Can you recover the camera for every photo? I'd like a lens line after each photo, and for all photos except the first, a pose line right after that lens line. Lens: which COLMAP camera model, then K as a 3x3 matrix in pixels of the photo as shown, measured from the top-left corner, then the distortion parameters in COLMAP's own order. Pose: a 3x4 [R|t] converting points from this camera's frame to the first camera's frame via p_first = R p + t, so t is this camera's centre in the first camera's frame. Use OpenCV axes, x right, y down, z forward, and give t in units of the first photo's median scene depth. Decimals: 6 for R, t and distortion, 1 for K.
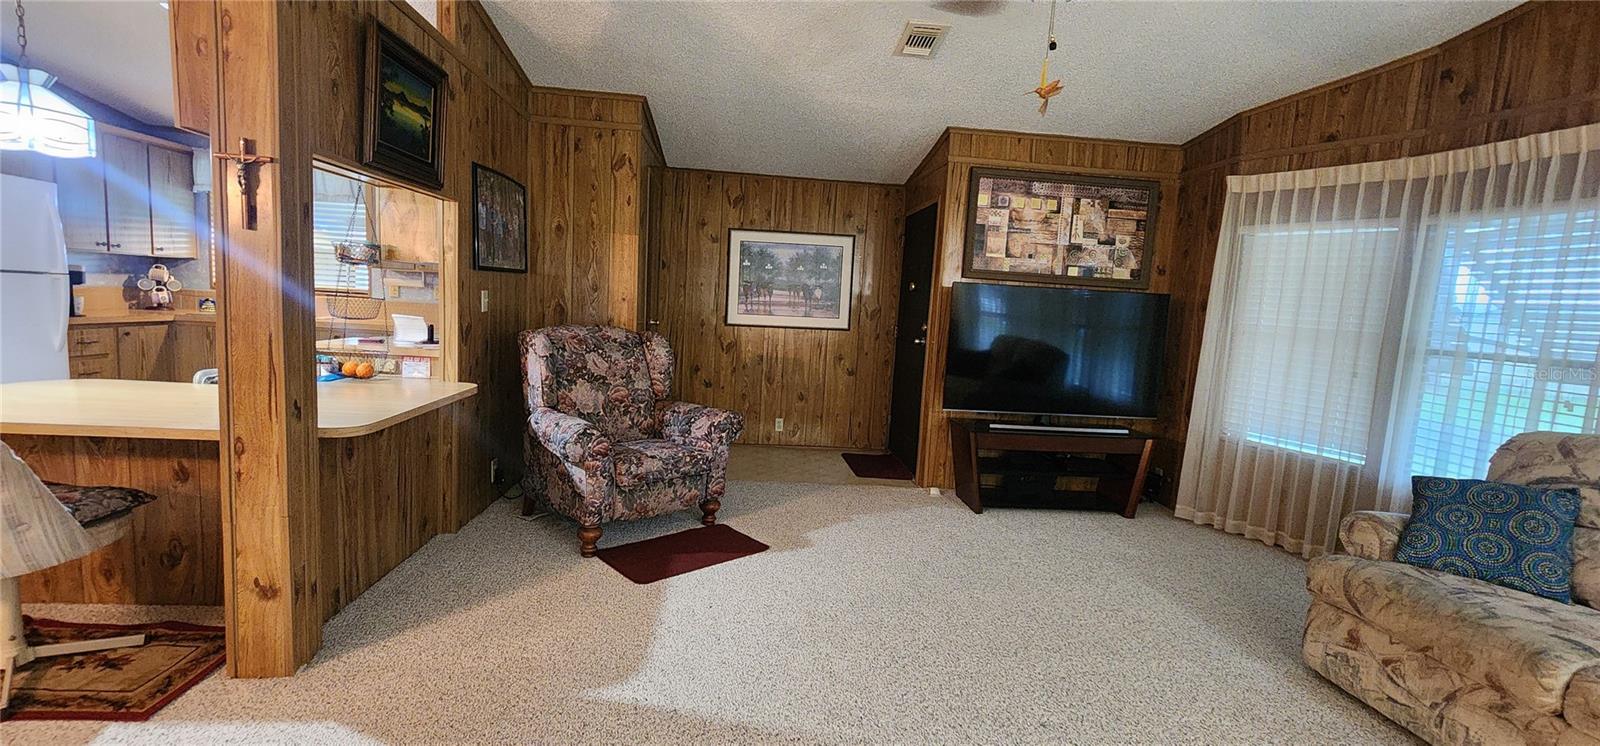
lens RADIAL K [[662.6, 0, 798.0], [0, 662.6, 371.6], [0, 0, 1]] dist [-0.001472, 0.001224]
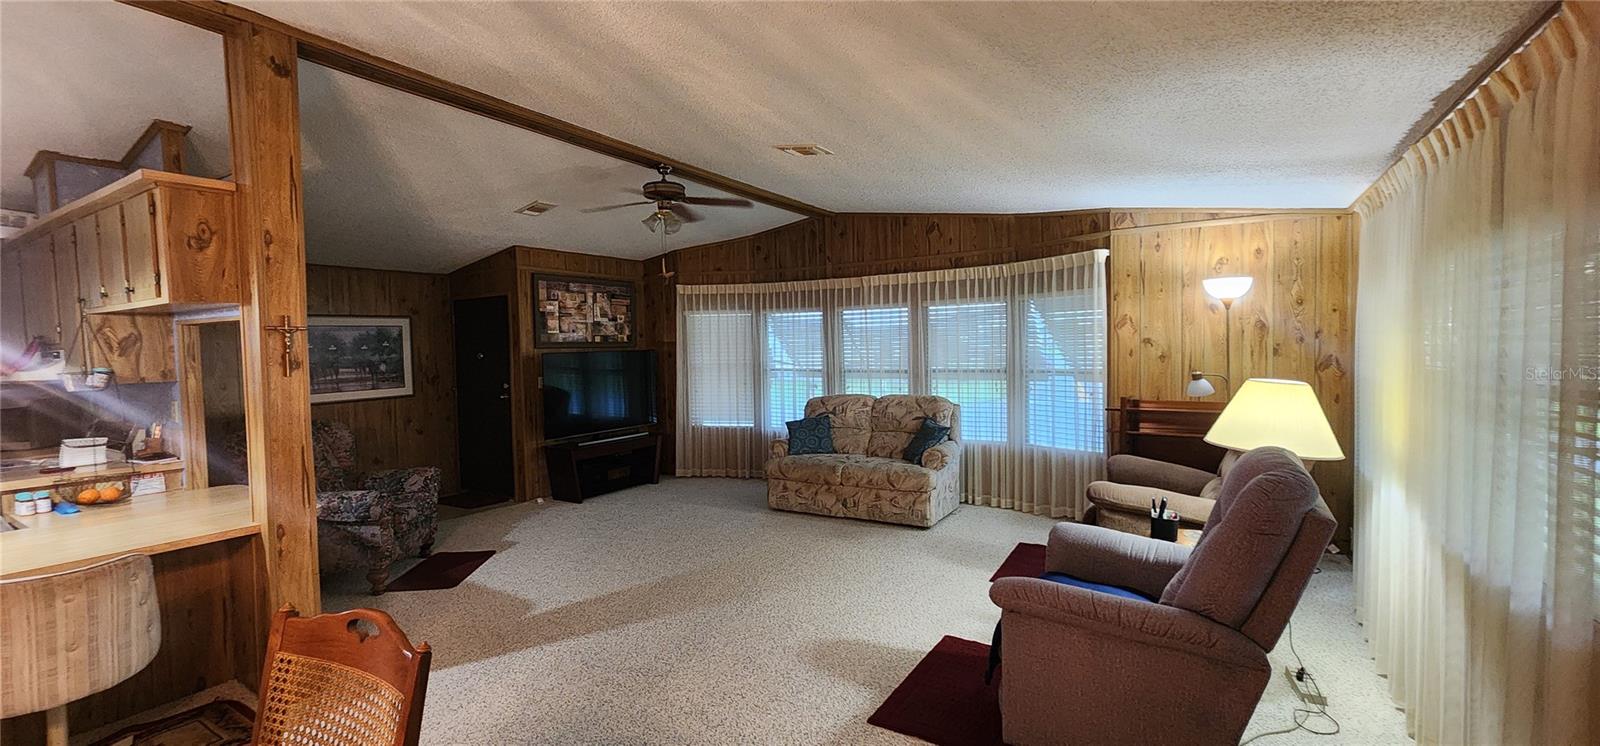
lens RADIAL K [[662.6, 0, 800.3], [0, 662.6, 373.1], [0, 0, 1]] dist [-0.001472, 0.001224]
pose [[0.603032, -0.104726, 0.790813, -0.684455], [0.142429, 0.989551, 0.022436, -0.050152], [-0.784899, 0.099105, 0.611647, -0.403546]]
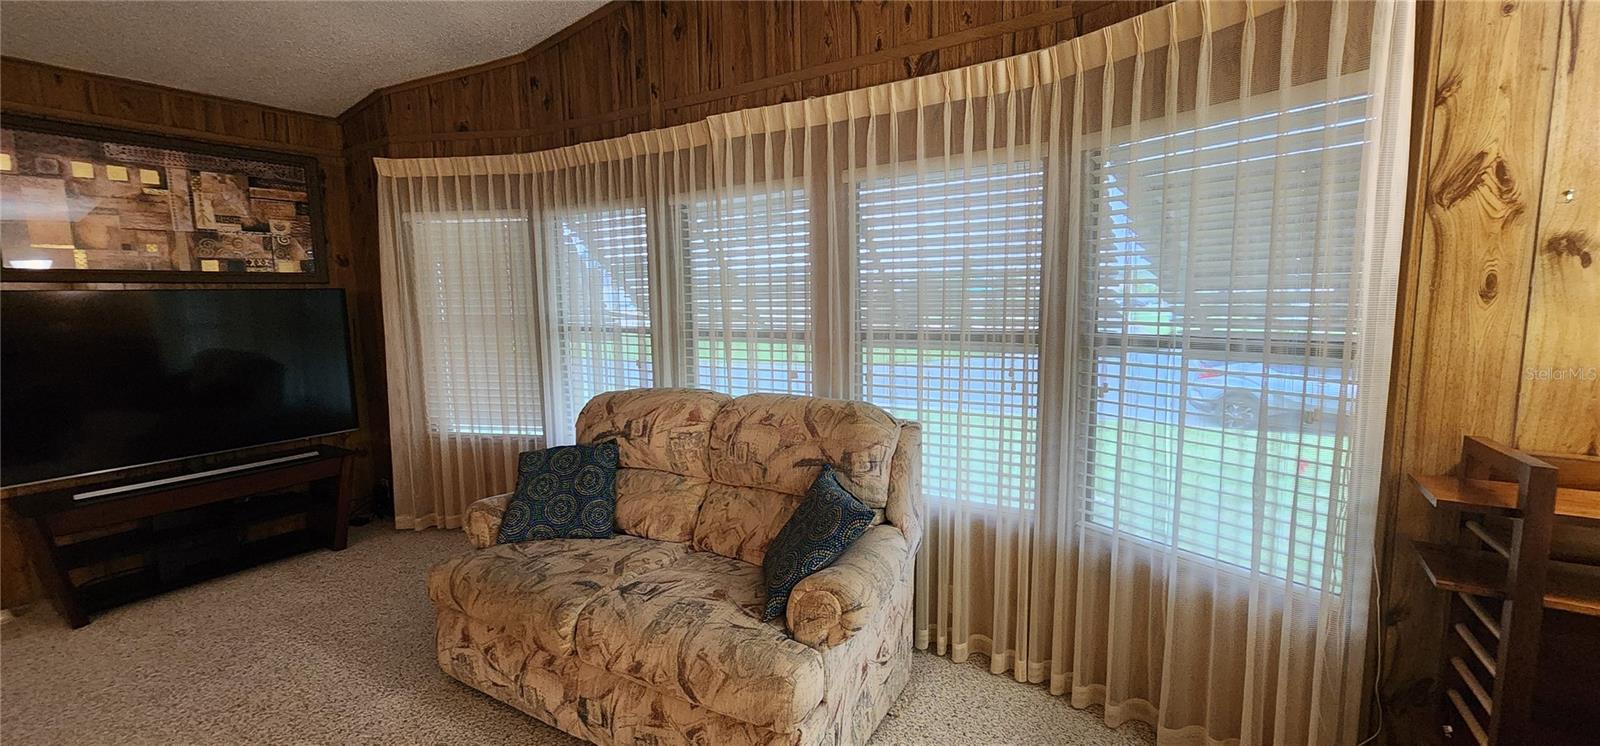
lens RADIAL K [[662.6, 0, 793.7], [0, 662.6, 371.7], [0, 0, 1]] dist [-0.001472, 0.001224]
pose [[0.615123, -0.160258, 0.771972, 0.276328], [0.138280, 0.985876, 0.094479, -0.009386], [-0.776210, 0.048632, 0.628596, -0.017108]]
